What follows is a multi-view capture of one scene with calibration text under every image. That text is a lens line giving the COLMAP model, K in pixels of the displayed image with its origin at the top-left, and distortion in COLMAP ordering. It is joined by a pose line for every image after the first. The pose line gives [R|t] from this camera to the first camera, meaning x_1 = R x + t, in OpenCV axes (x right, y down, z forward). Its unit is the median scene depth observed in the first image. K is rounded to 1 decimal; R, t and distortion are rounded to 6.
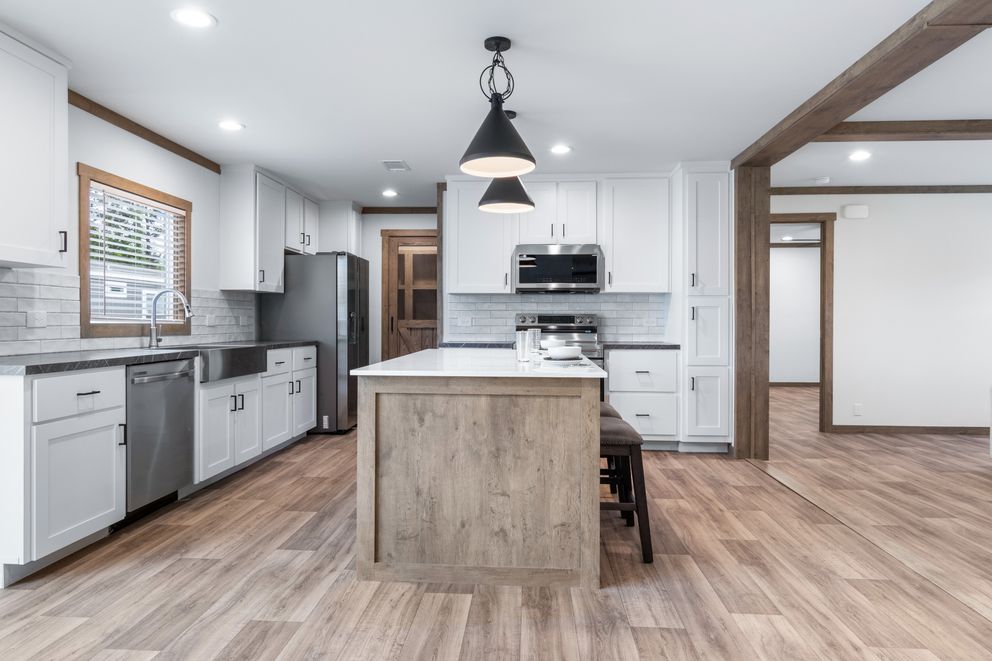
lens RADIAL K [[623.2, 0, 492.4], [0, 623.2, 323.0], [0, 0, 1]] dist [0.001359, 0.001473]
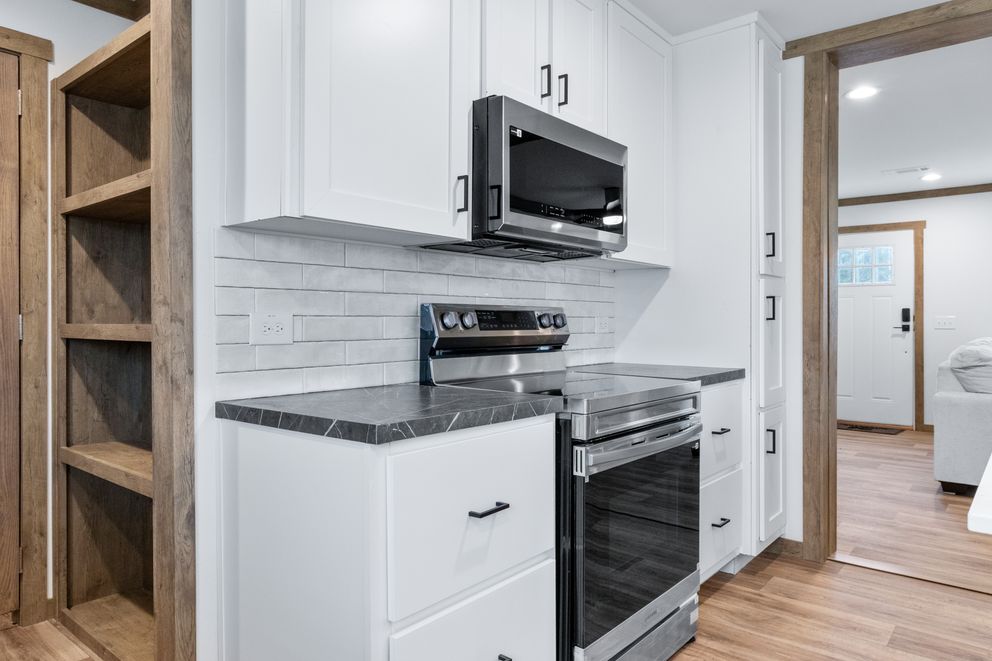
lens RADIAL K [[652.0, 0, 493.9], [0, 652.0, 324.6], [0, 0, 1]] dist [-0.001025, 0.001617]
pose [[0.590225, -0.006498, 0.807212, -0.366745], [0.004319, 0.999979, 0.004892, -0.007415], [-0.807227, 0.000599, 0.590241, 1.209533]]
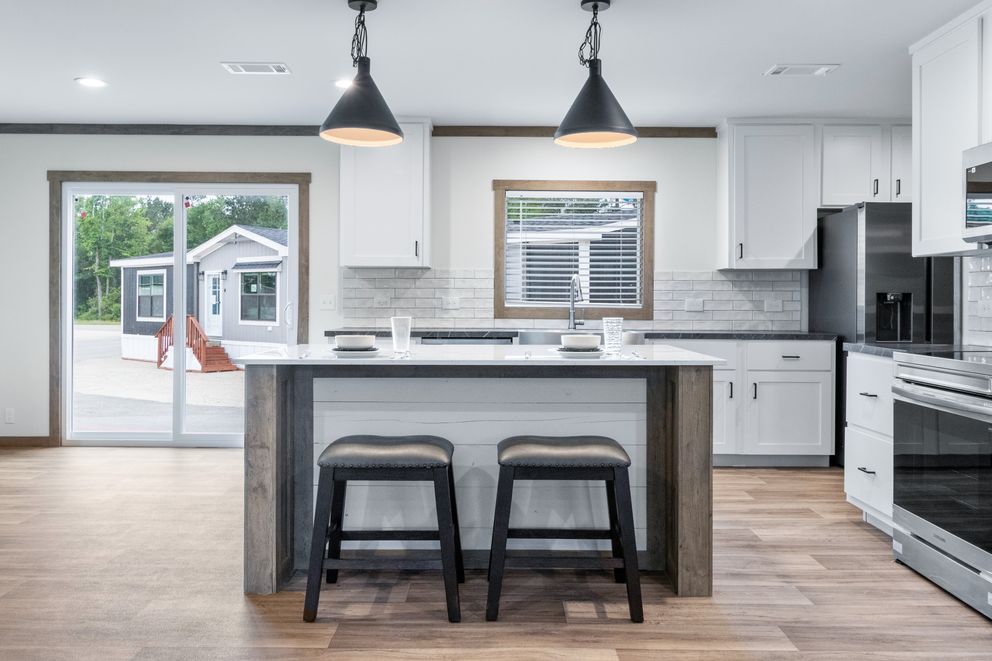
lens RADIAL K [[796.8, 0, 491.9], [0, 796.8, 307.4], [0, 0, 1]] dist [-0.000485, 0.002409]
pose [[0.061282, 0.003516, -0.998114, 0.958584], [-0.007892, 0.999964, 0.003038, -0.002692], [0.998089, 0.007691, 0.061307, 0.901689]]
